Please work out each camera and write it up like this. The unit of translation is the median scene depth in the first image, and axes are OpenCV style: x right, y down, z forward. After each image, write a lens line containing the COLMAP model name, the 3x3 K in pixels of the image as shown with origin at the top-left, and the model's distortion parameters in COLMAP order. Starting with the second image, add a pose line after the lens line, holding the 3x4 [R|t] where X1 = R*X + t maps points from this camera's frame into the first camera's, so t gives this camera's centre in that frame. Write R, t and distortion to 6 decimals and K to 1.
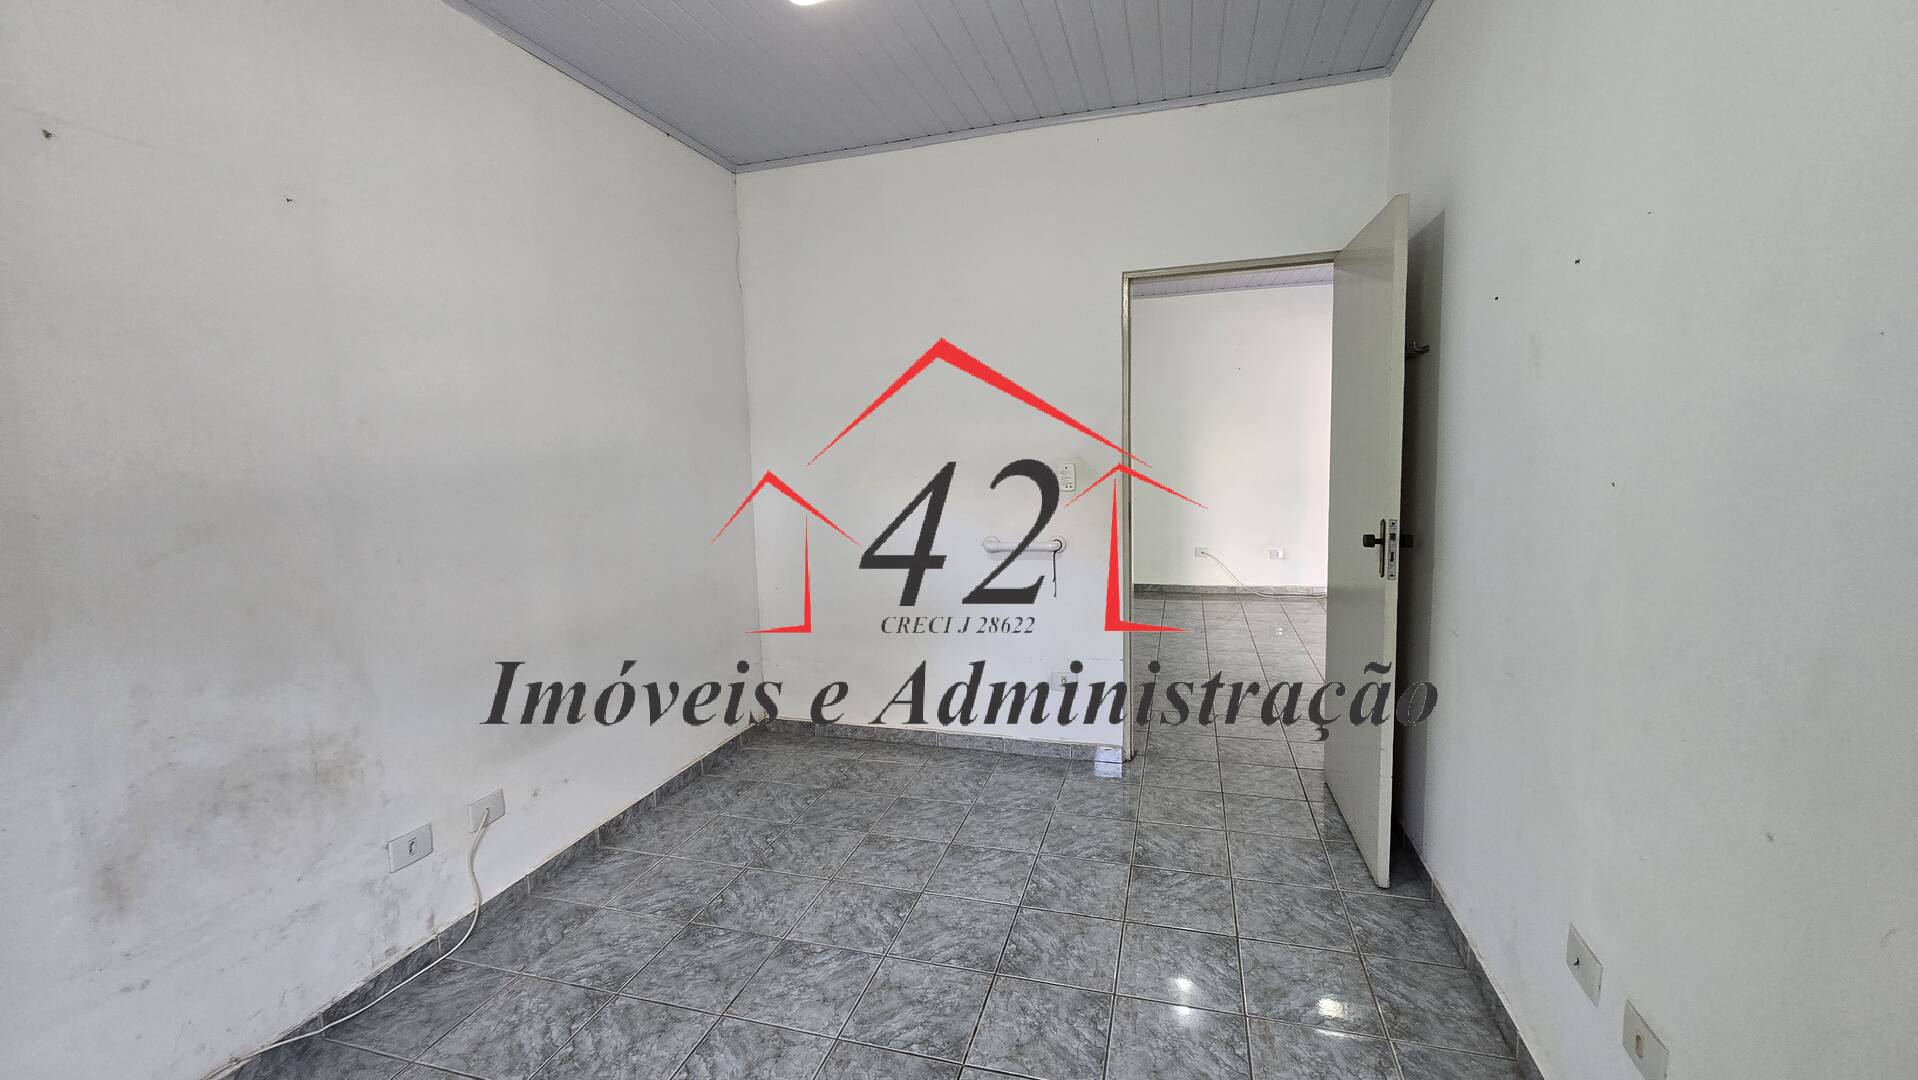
lens RADIAL K [[778.3, 0, 962.8], [0, 778.3, 523.2], [0, 0, 1]] dist [-0.003339, 0.000129]
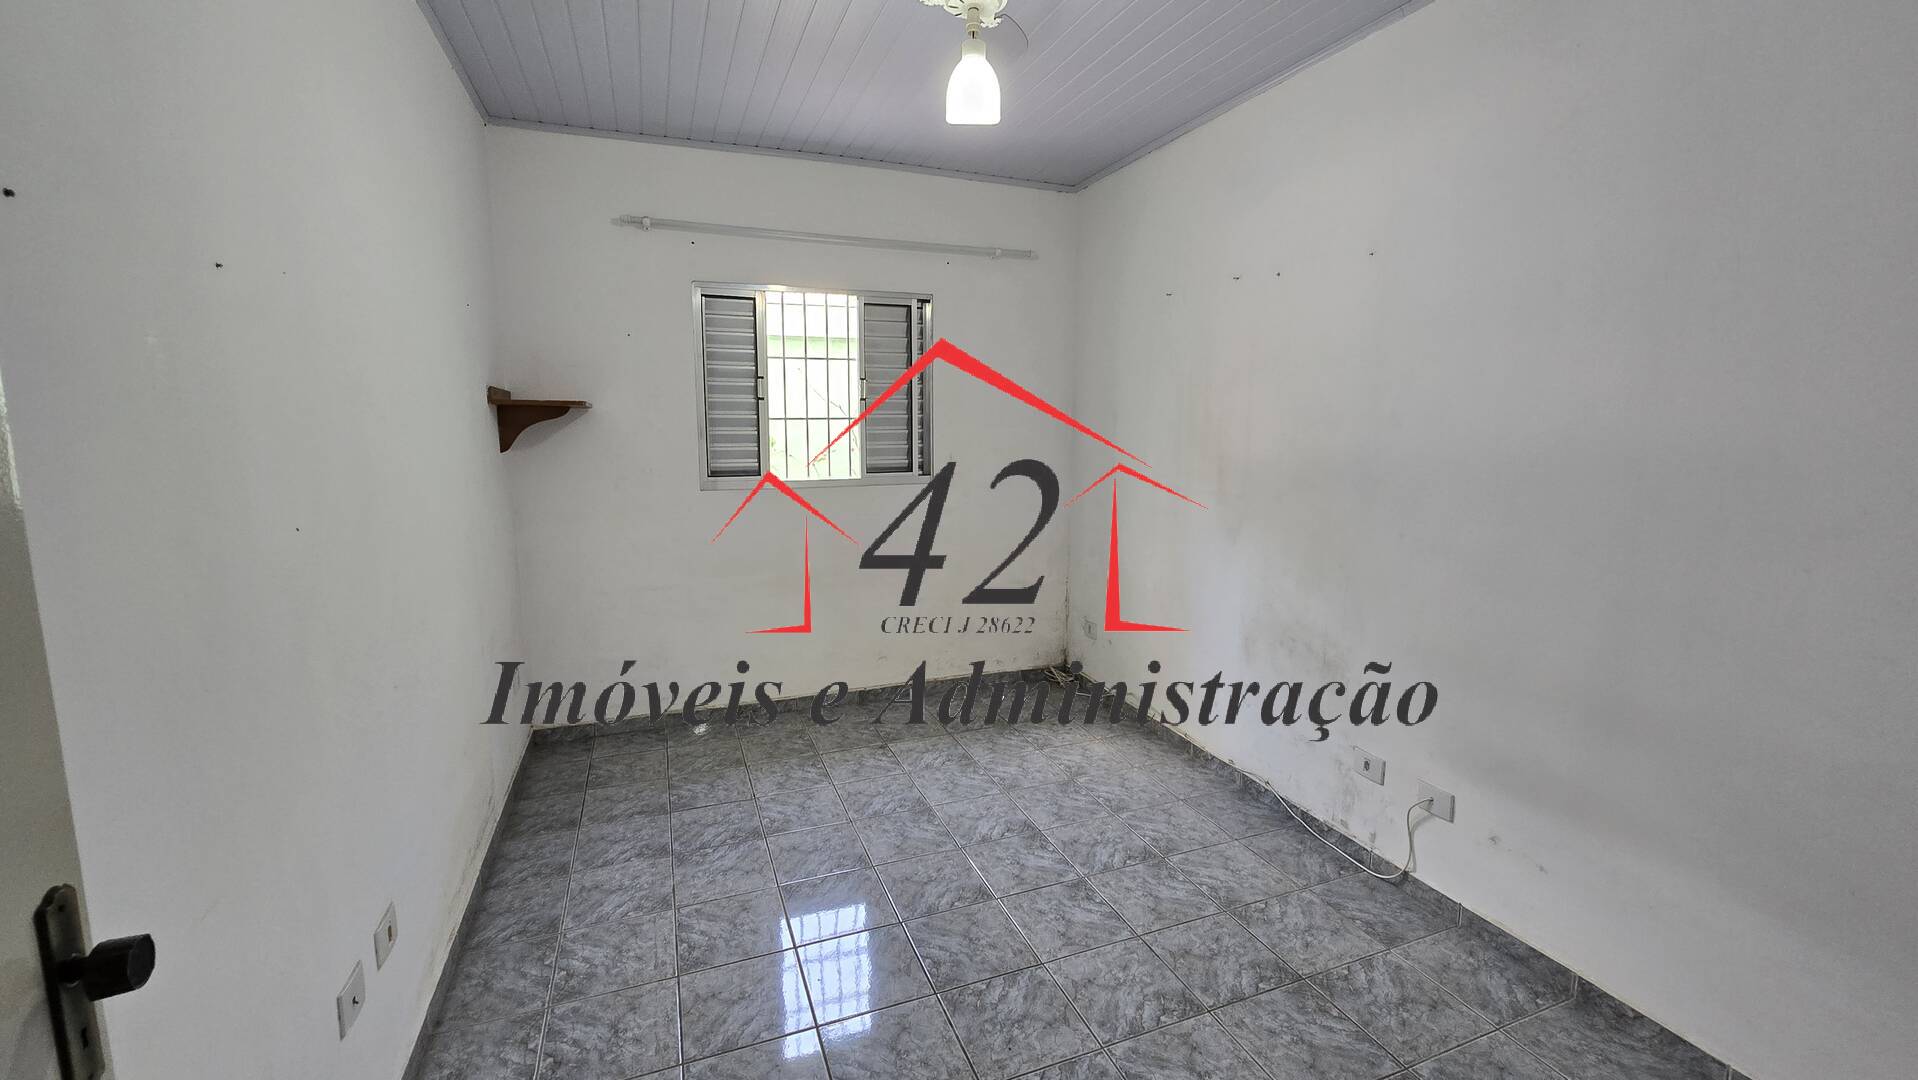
lens RADIAL K [[778.3, 0, 962.8], [0, 778.3, 523.2], [0, 0, 1]] dist [-0.003339, 0.000129]
pose [[-0.791980, 0.108888, -0.600759, 0.474271], [-0.042584, 0.971720, 0.232264, -0.203983], [0.609060, 0.209531, -0.764946, 1.424325]]
